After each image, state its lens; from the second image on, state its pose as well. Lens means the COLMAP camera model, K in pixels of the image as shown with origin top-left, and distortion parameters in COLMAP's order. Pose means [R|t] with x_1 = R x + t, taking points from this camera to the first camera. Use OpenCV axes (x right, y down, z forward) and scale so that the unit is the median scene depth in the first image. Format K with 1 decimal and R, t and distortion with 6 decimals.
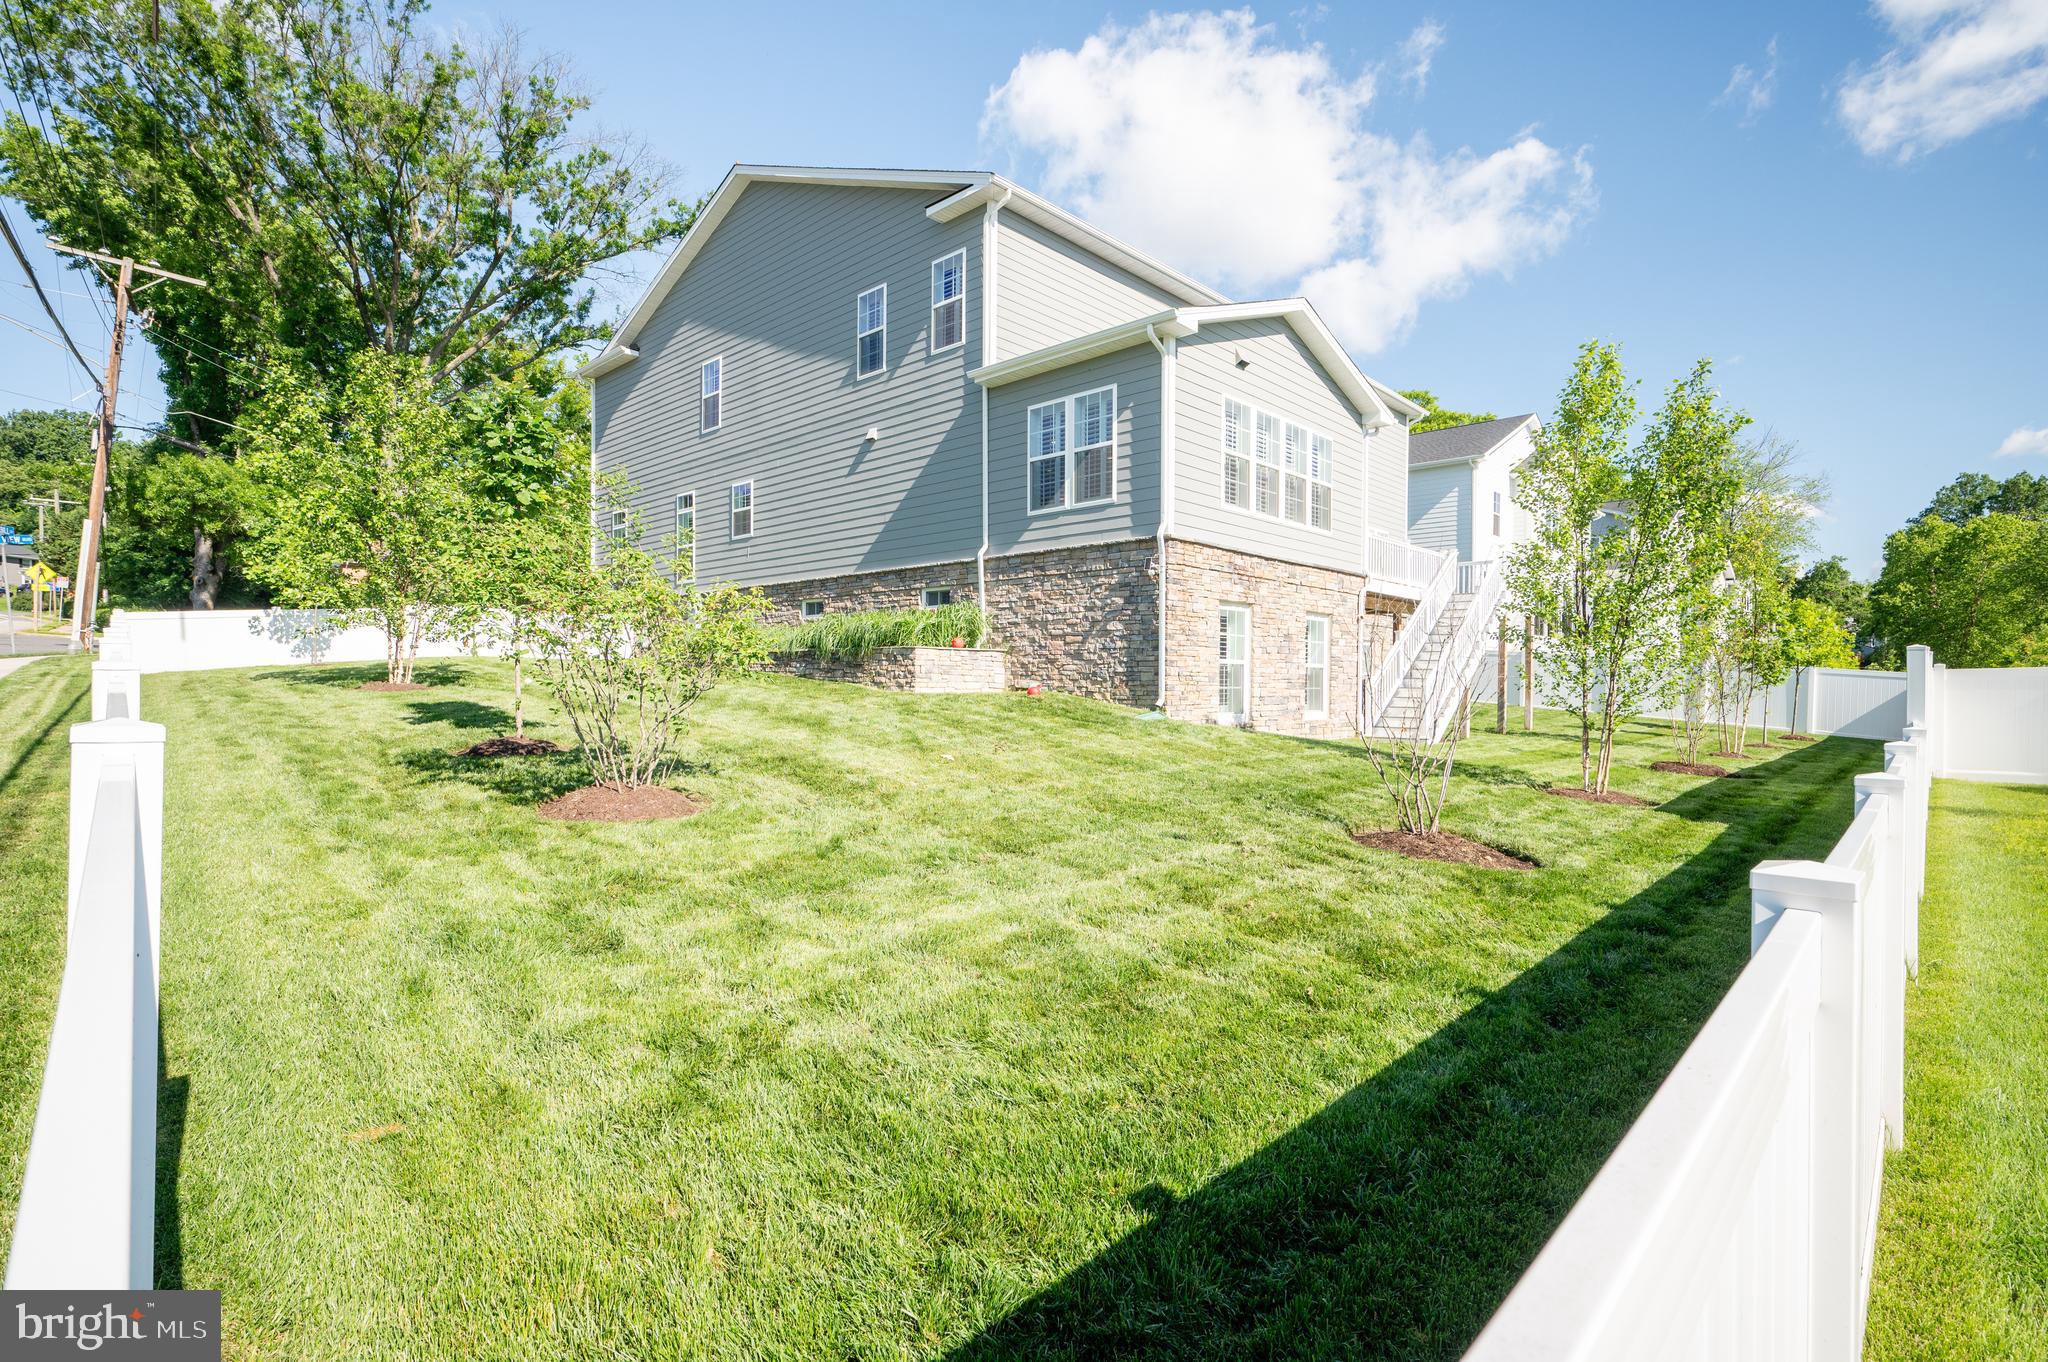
lens RADIAL K [[958.0, 0, 1027.9], [0, 958.0, 685.1], [0, 0, 1]] dist [-0.003012, -0.000324]
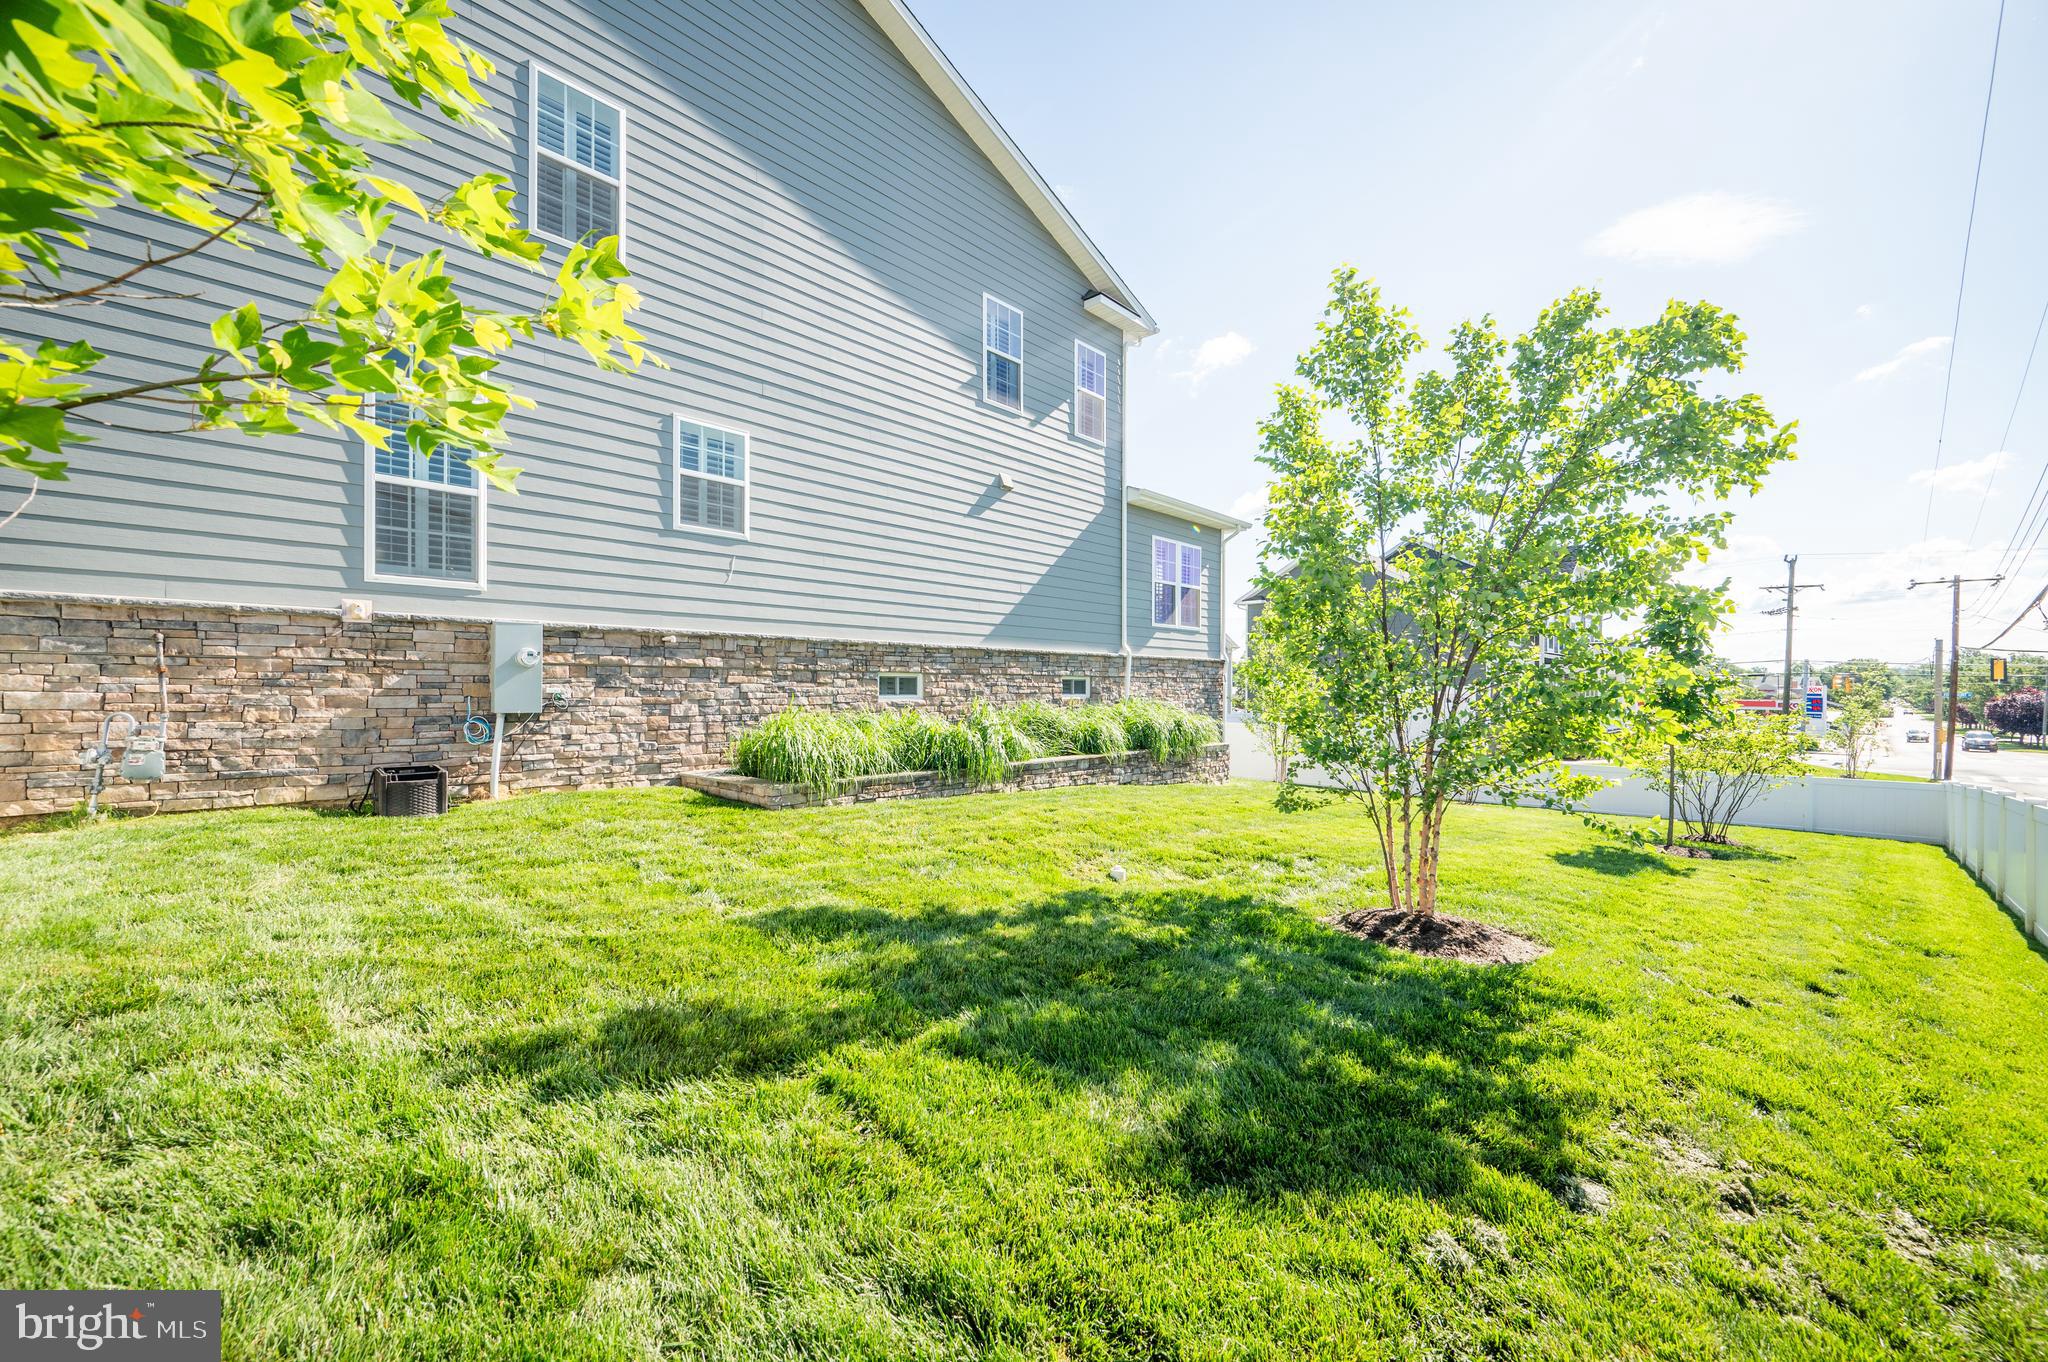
lens RADIAL K [[822.7, 0, 1023.4], [0, 822.7, 689.9], [0, 0, 1]] dist [-0.000679, -0.000009]
pose [[-0.017509, -0.006491, 0.999826, -0.882254], [0.001765, 0.999977, 0.006523, -0.089058], [-0.999845, 0.001879, -0.017497, 1.013316]]
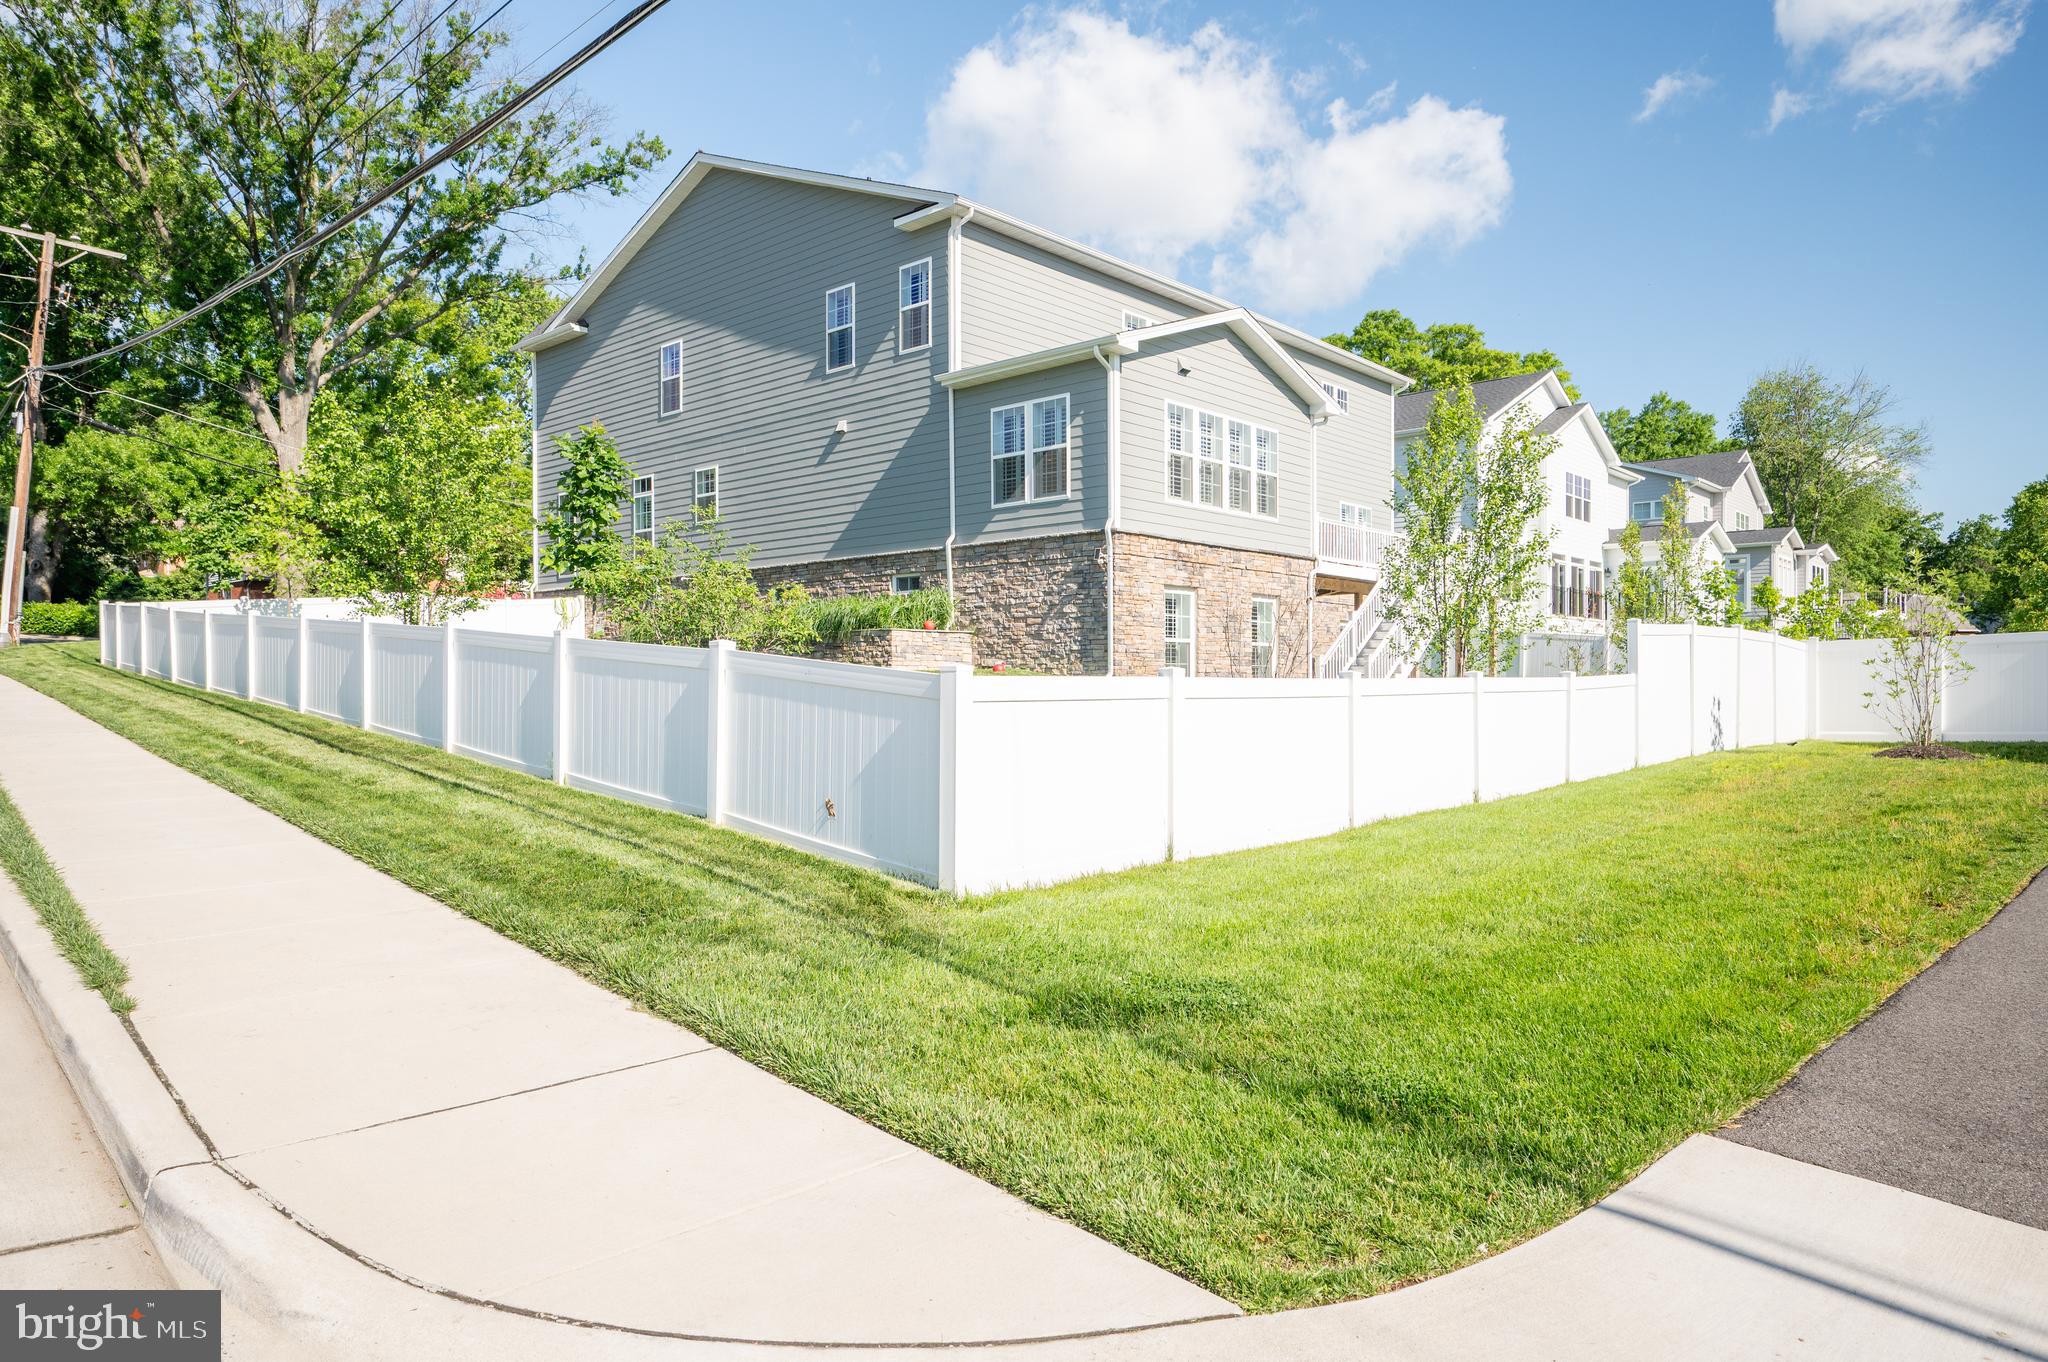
lens RADIAL K [[1235.9, 0, 1025.9], [0, 1235.9, 673.7], [0, 0, 1]] dist [0.001430, 0.001007]
pose [[0.999725, -0.009773, 0.021321, 0.005990], [0.009969, 0.999909, -0.009078, 0.021101], [-0.021230, 0.009288, 0.999731, -0.349089]]
